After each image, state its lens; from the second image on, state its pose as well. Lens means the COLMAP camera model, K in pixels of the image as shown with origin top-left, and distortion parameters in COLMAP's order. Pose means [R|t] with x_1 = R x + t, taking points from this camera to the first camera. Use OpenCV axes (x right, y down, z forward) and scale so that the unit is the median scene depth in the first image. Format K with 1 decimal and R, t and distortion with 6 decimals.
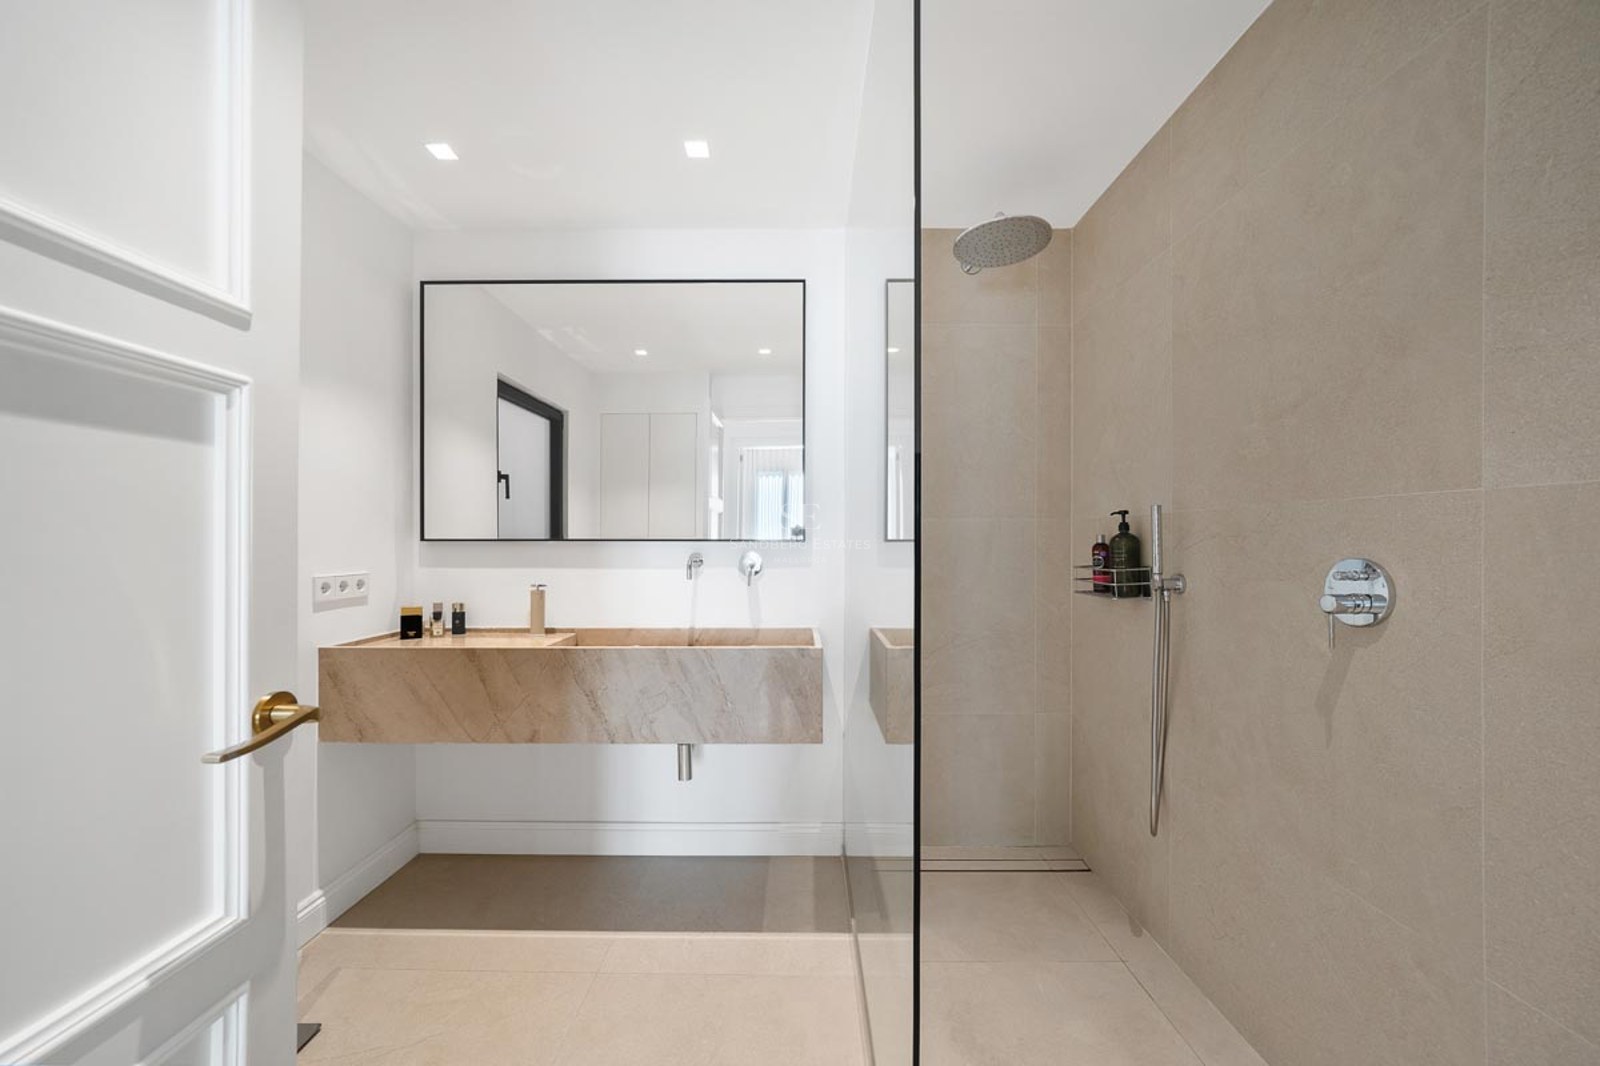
lens RADIAL K [[671.2, 0, 800.4], [0, 671.2, 542.4], [0, 0, 1]] dist [0.002401, -0.000040]
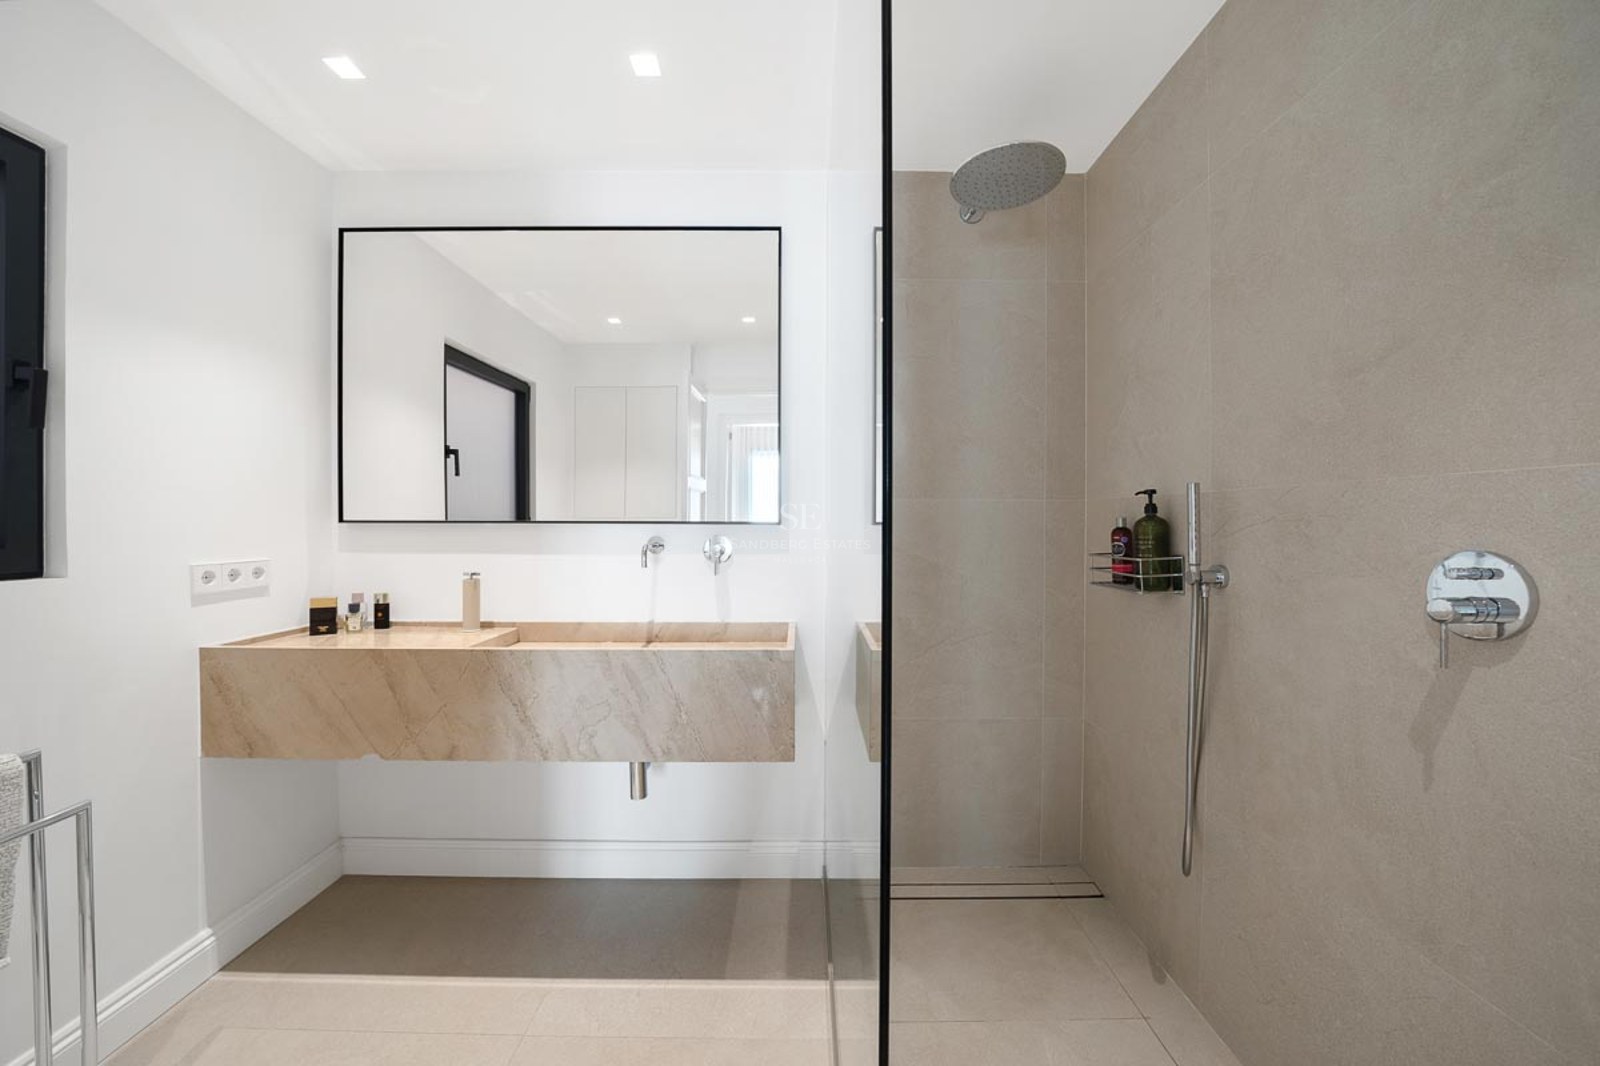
lens RADIAL K [[696.6, 0, 773.3], [0, 696.6, 522.1], [0, 0, 1]] dist [0.003282, 0.000242]
pose [[0.999612, 0.003175, -0.027666, 0.030686], [-0.003246, 0.999992, -0.002528, -0.002529], [0.027658, 0.002617, 0.999614, 0.114252]]
